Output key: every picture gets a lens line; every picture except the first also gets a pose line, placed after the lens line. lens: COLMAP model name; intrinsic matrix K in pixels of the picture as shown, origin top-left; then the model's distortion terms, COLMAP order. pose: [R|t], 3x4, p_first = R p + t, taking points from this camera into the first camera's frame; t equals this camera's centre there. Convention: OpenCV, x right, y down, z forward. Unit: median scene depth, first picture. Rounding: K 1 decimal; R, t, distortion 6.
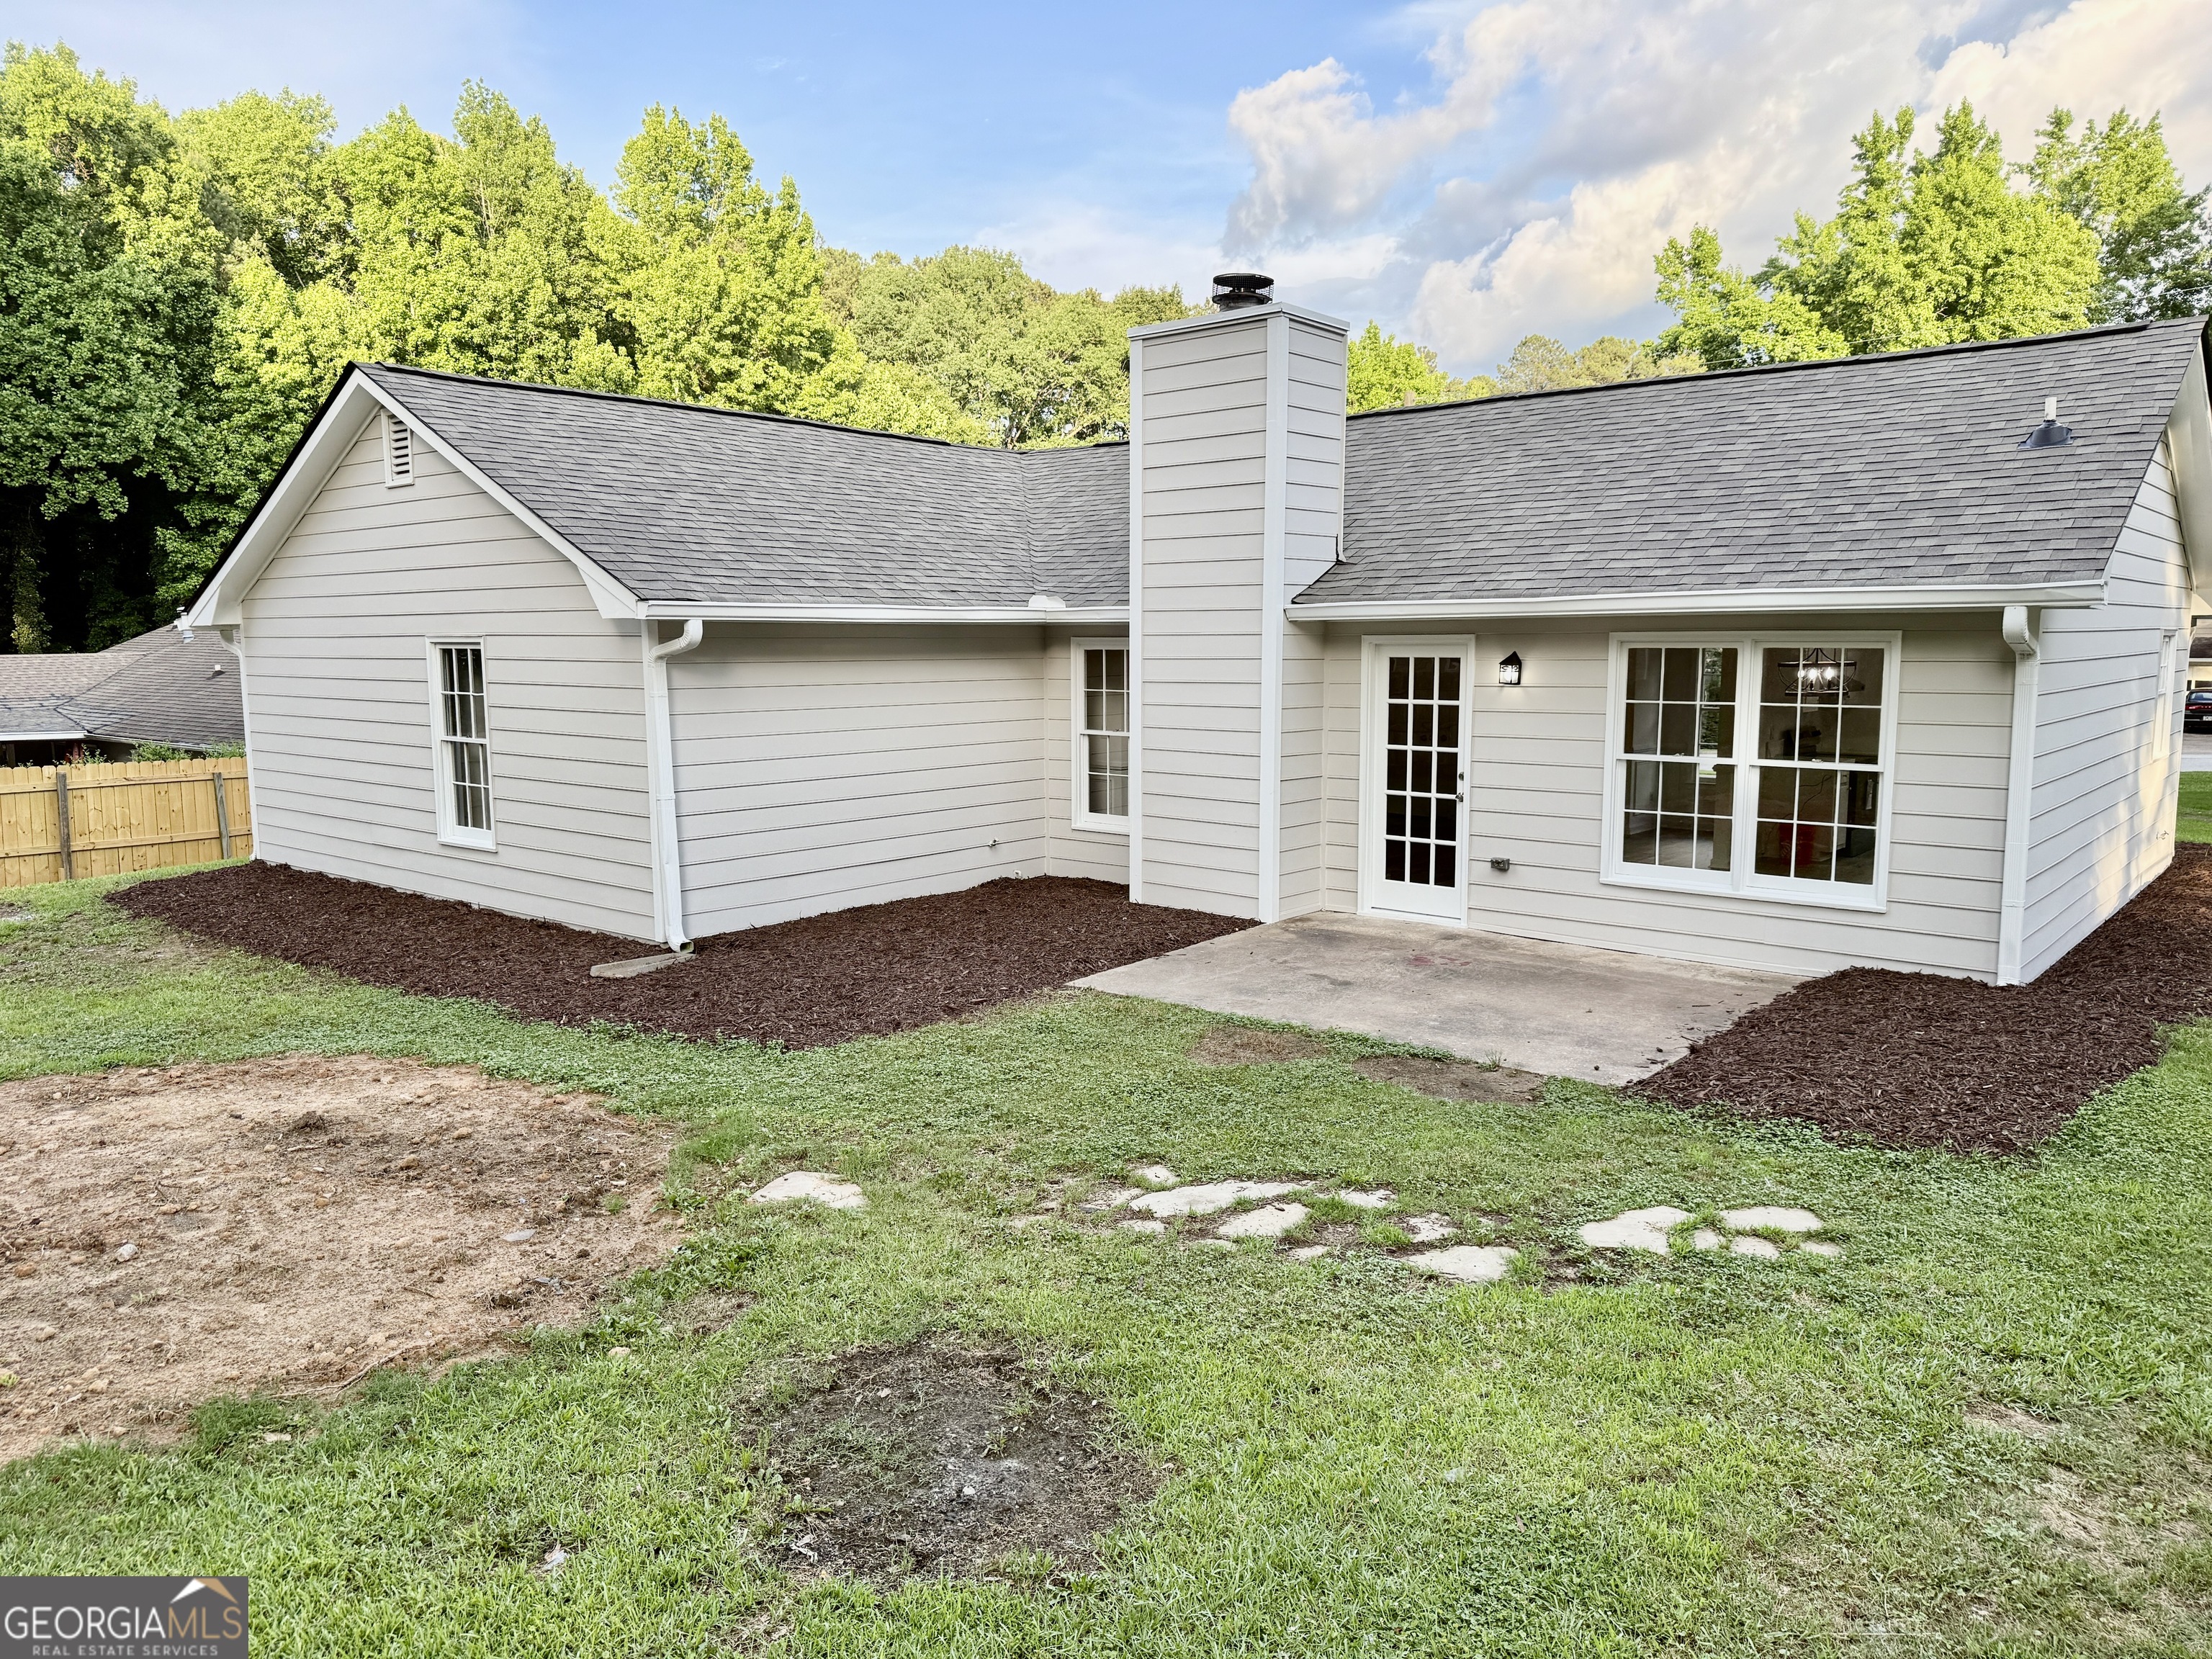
lens RADIAL K [[1566.2, 0, 1106.0], [0, 1566.2, 829.5], [0, 0, 1]] dist [0.002351, 0.000748]
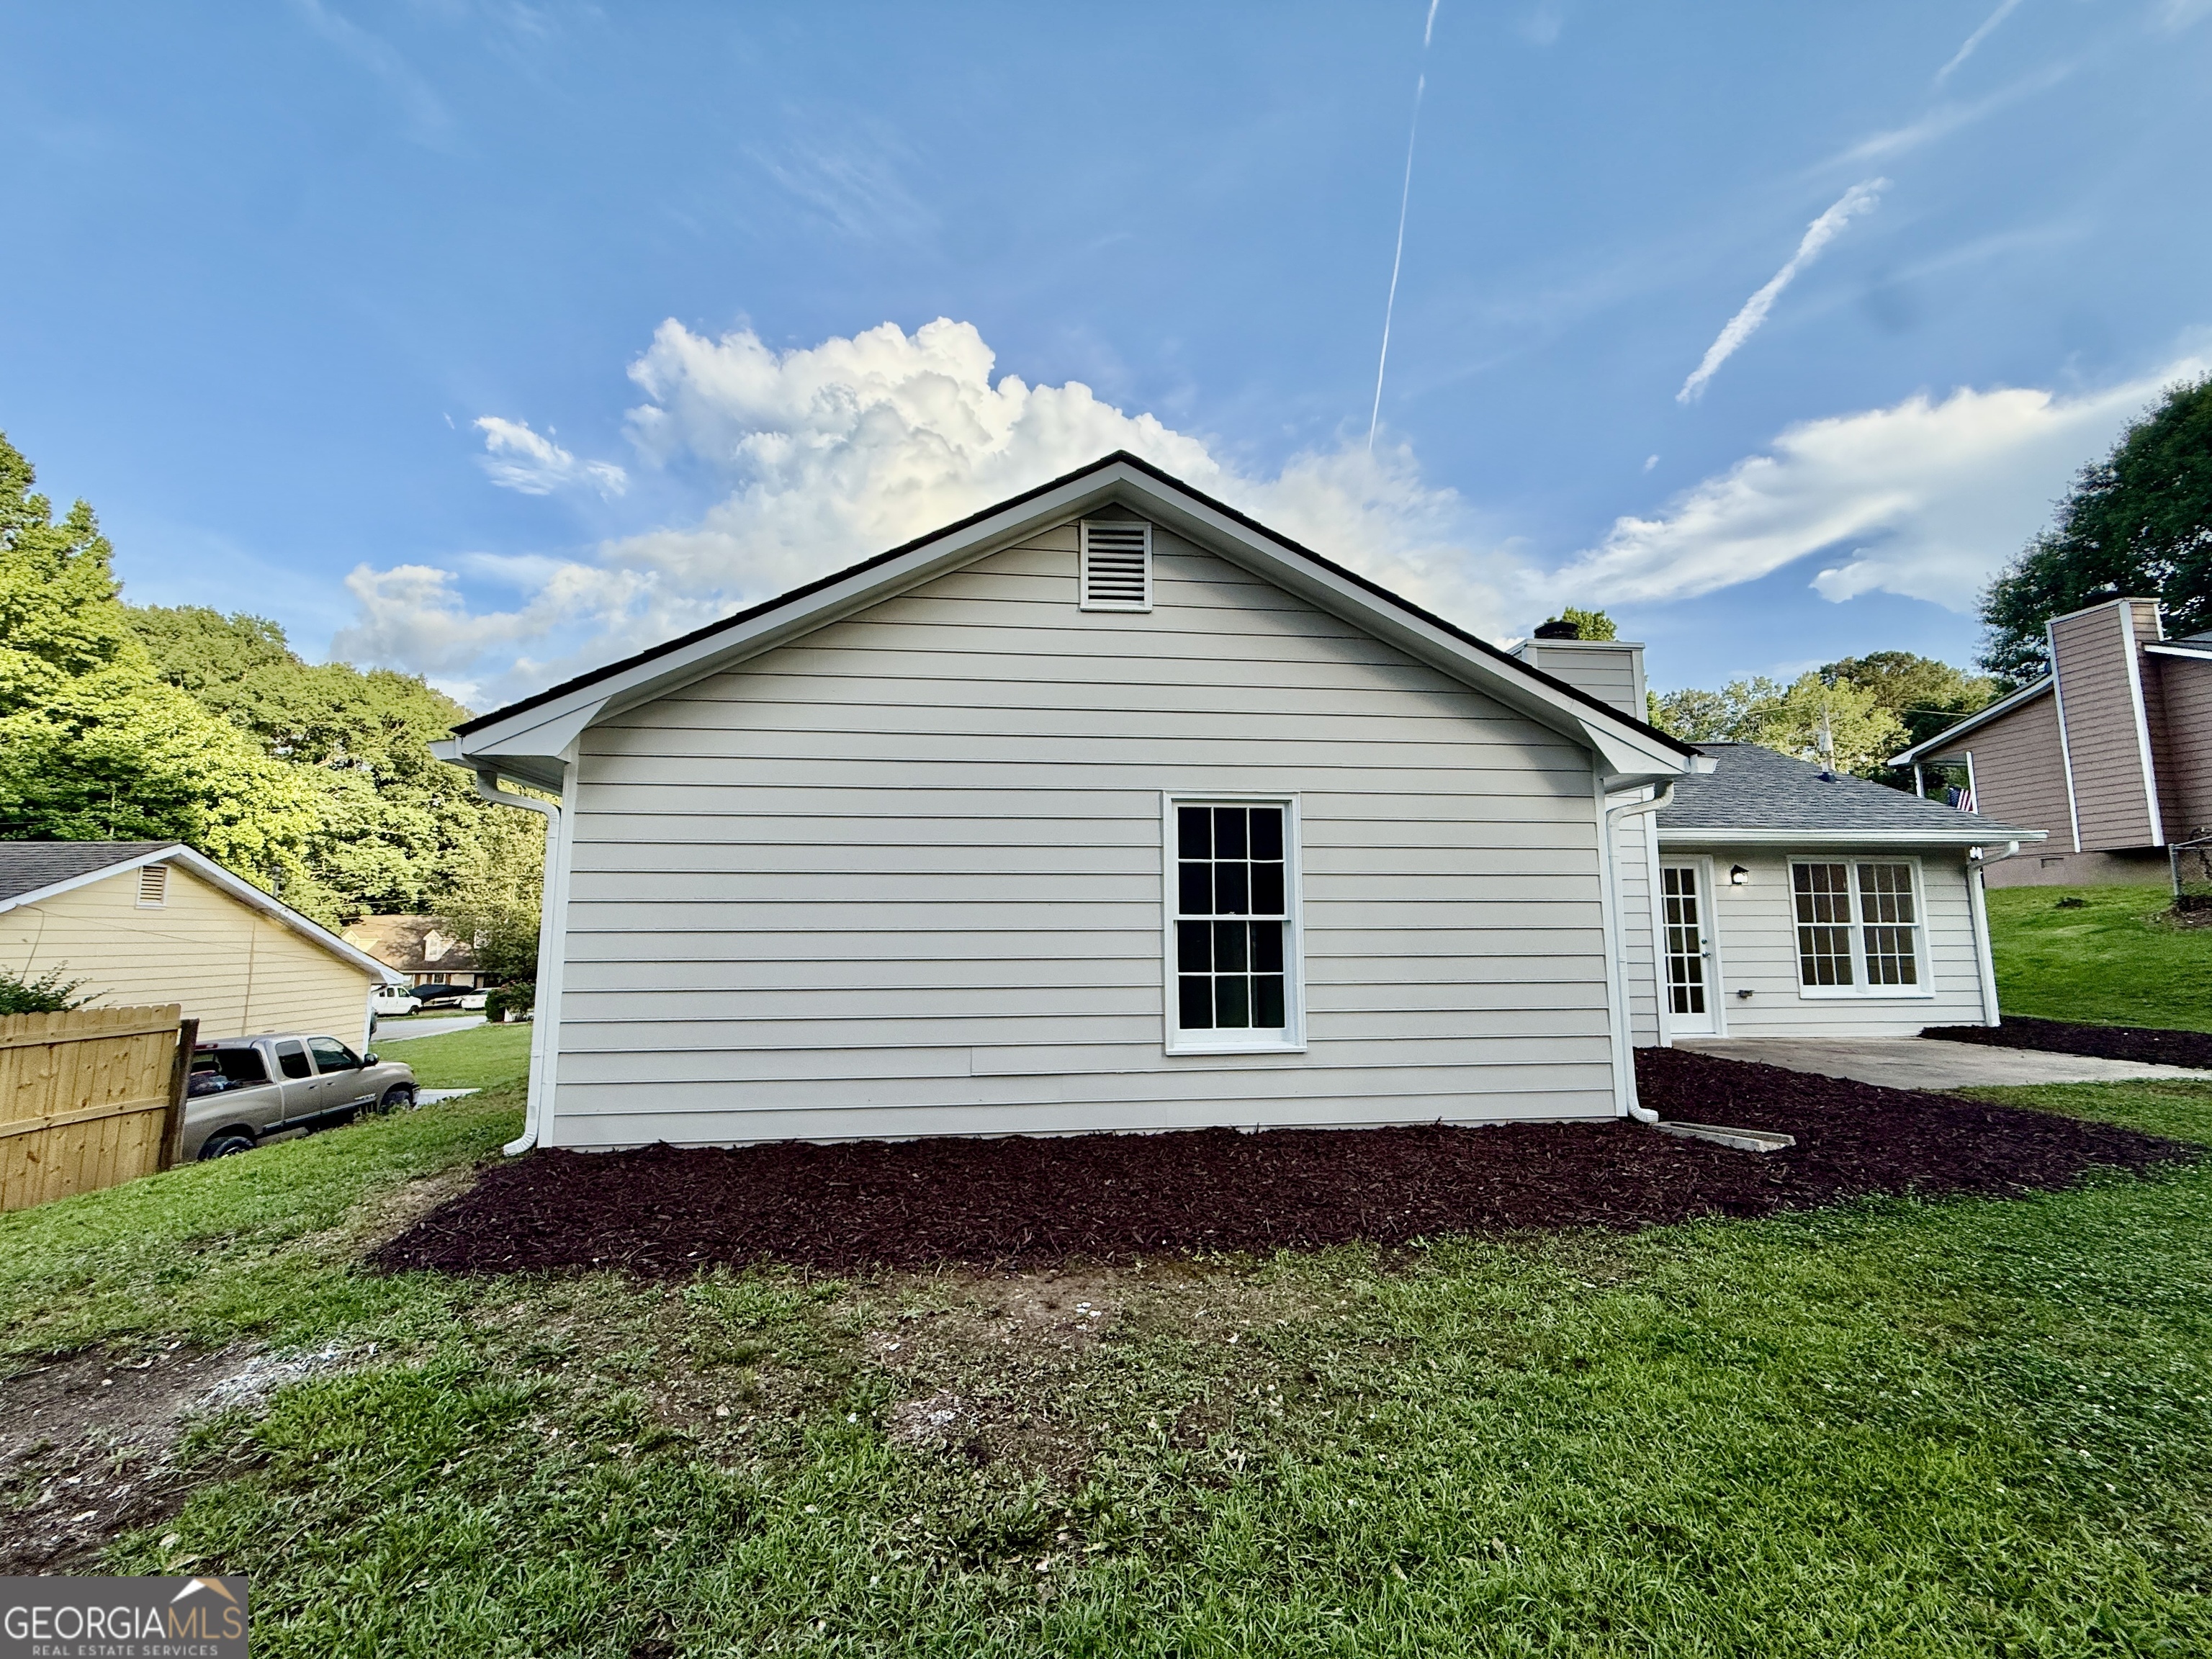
lens RADIAL K [[886.0, 0, 1102.9], [0, 886.0, 827.3], [0, 0, 1]] dist [0.000848, 0.000289]
pose [[0.698014, 0.087235, 0.710750, -0.860073], [0.087512, 0.974720, -0.205577, -0.014958], [-0.710716, 0.205695, 0.672735, 0.790428]]
